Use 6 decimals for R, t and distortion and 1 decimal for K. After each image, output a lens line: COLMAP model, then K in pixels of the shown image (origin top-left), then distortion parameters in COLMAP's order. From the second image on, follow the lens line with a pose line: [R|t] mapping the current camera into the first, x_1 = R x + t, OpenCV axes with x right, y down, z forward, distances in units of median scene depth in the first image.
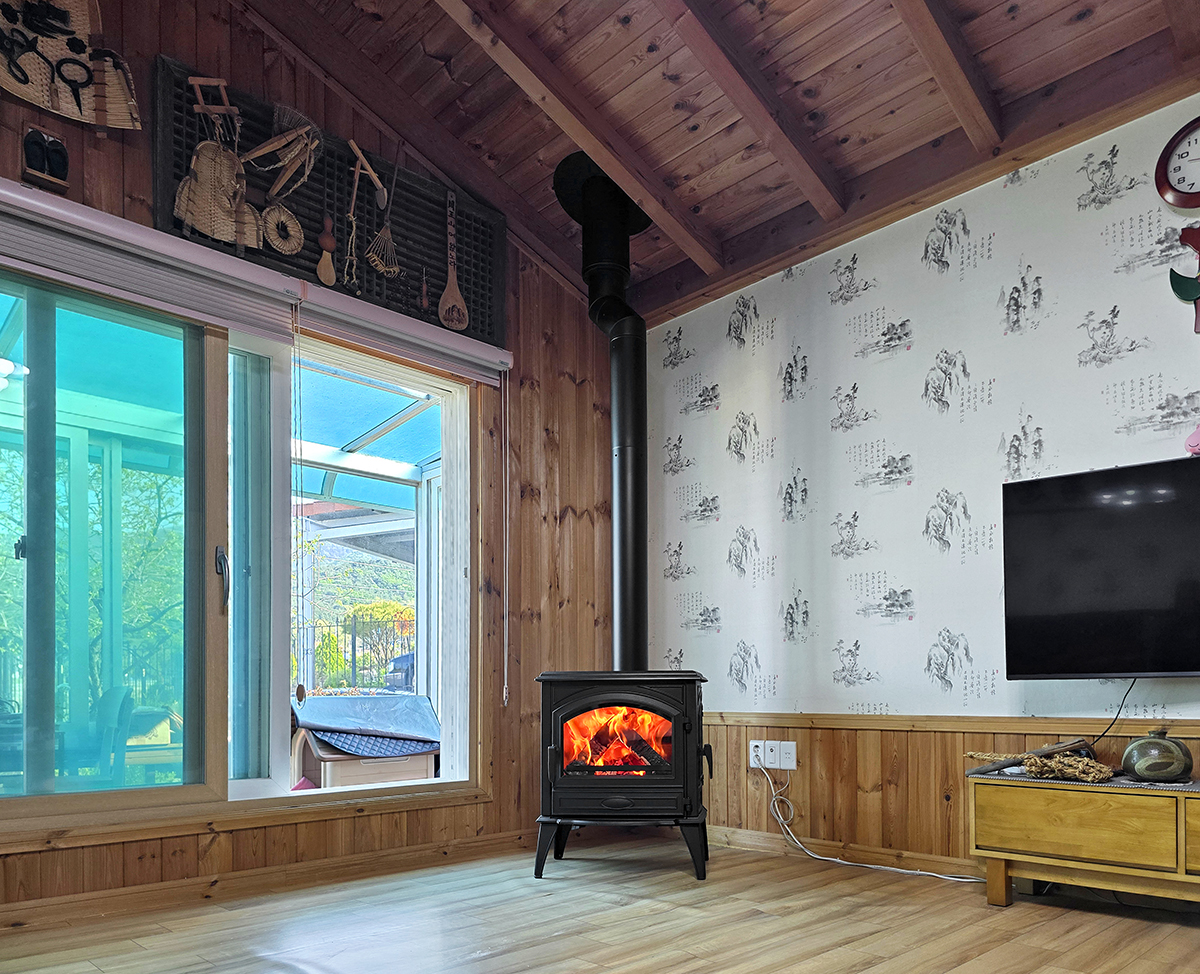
lens RADIAL K [[862.3, 0, 692.6], [0, 862.3, 703.1], [0, 0, 1]] dist [0.010078, -0.006500]
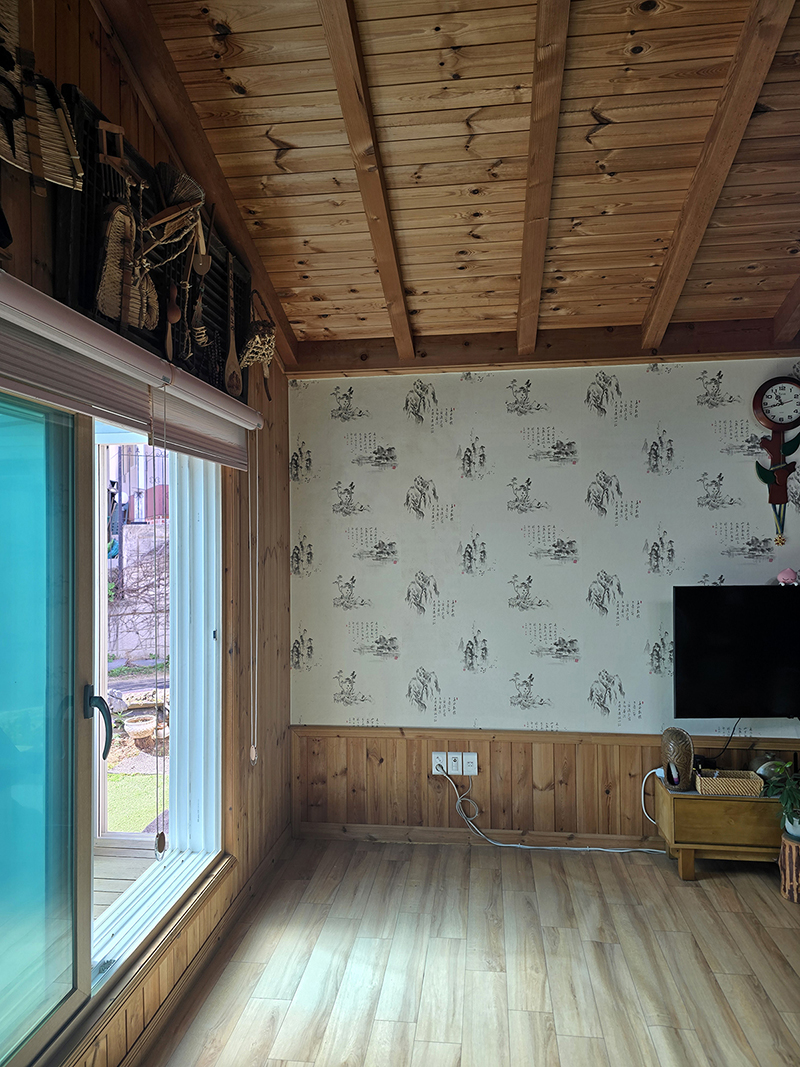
lens RADIAL K [[715.1, 0, 404.2], [0, 715.1, 547.3], [0, 0, 1]] dist [0.057277, -0.053439]
pose [[0.803000, -0.001317, 0.595978, -0.629901], [0.001449, 0.999999, 0.000256, -0.272123], [-0.595978, 0.000658, 0.803001, 0.242344]]
